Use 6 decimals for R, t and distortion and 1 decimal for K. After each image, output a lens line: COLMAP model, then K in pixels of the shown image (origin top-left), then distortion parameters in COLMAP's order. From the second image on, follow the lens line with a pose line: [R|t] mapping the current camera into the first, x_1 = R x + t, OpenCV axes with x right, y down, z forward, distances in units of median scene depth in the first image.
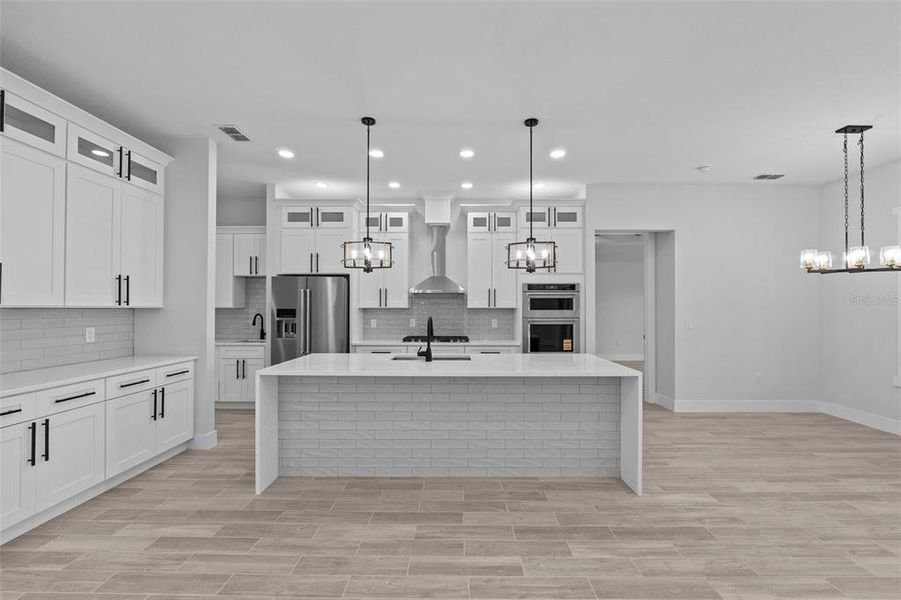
lens RADIAL K [[378.8, 0, 455.5], [0, 378.8, 306.6], [0, 0, 1]] dist [-0.013617, -0.000349]
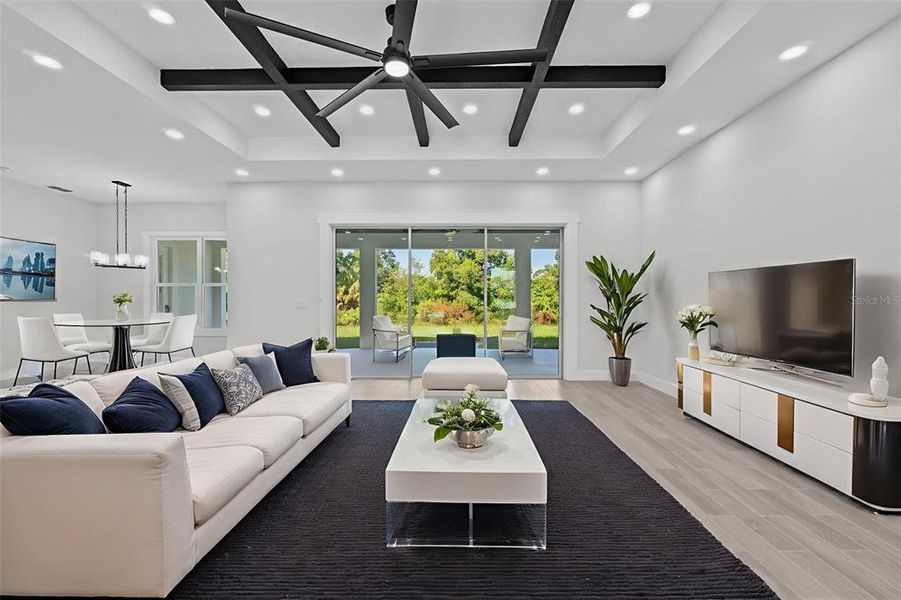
lens RADIAL K [[378.8, 0, 456.0], [0, 378.8, 300.0], [0, 0, 1]] dist [-0.013617, -0.000349]
pose [[0.013737, -0.011300, 0.999842, -0.404729], [-0.000616, 0.999936, 0.011310, 0.021981], [-0.999905, -0.000771, 0.013730, -0.359003]]
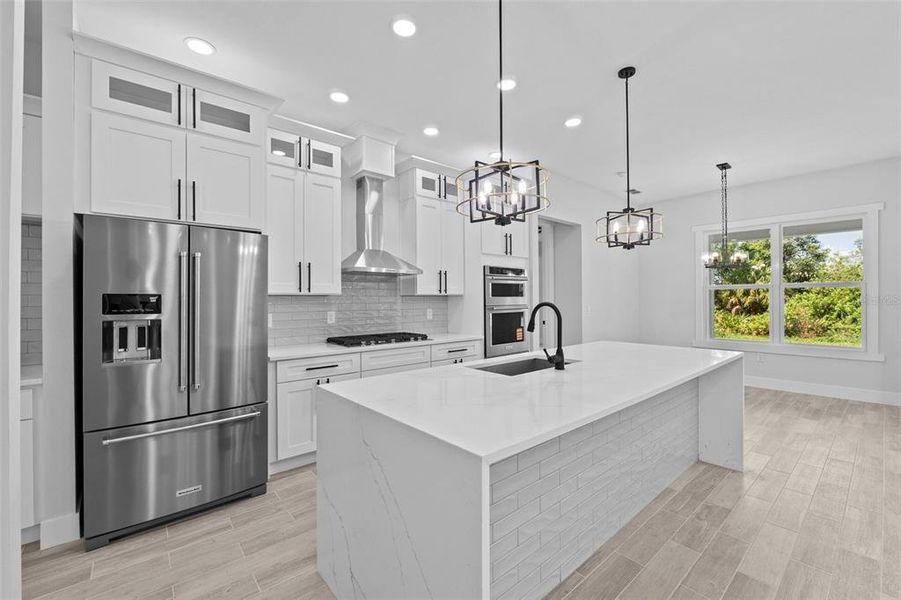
lens RADIAL K [[378.8, 0, 452.3], [0, 378.8, 294.9], [0, 0, 1]] dist [-0.013617, -0.000349]
pose [[0.748091, 0.001848, 0.663593, -0.438950], [0.001261, 0.999990, -0.004206, 0.007894], [-0.663595, 0.003983, 0.748082, 0.414005]]
